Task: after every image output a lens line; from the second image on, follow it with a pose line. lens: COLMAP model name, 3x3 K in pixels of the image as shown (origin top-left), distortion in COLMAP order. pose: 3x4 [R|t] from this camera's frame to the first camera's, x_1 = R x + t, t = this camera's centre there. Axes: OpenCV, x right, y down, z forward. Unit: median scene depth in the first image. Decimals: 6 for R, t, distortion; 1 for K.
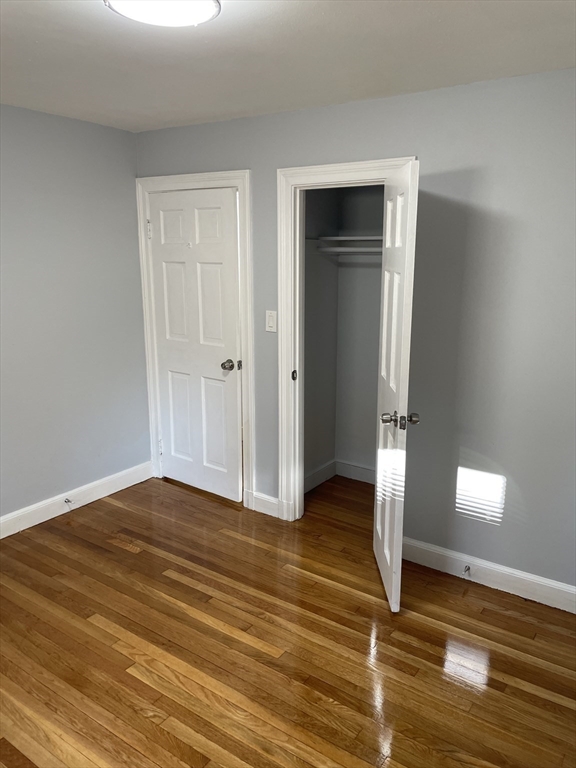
lens RADIAL K [[578.9, 0, 284.9], [0, 578.9, 388.6], [0, 0, 1]] dist [0.083070, -0.108053]
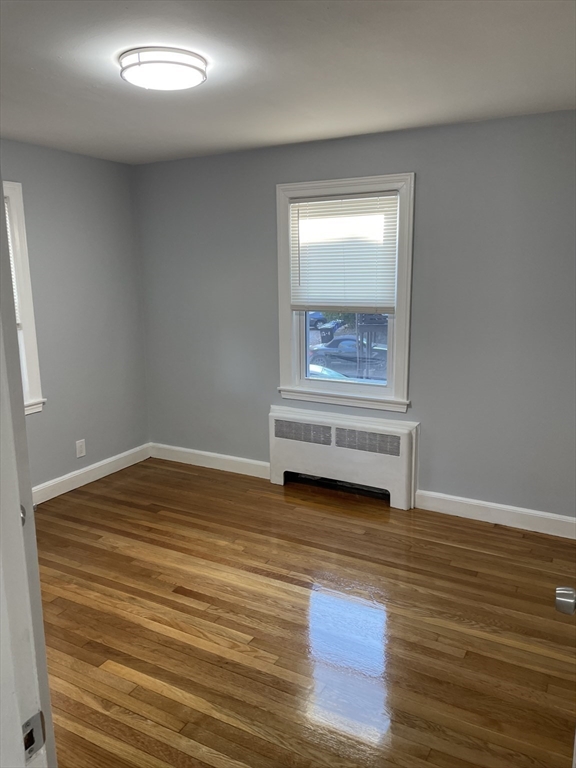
lens RADIAL K [[578.9, 0, 284.9], [0, 578.9, 388.6], [0, 0, 1]] dist [0.083070, -0.108053]
pose [[-0.994588, 0.029701, -0.099563, -0.233192], [-0.015046, 0.906995, 0.420873, -0.404084], [0.102803, 0.420093, -0.901639, 1.792238]]
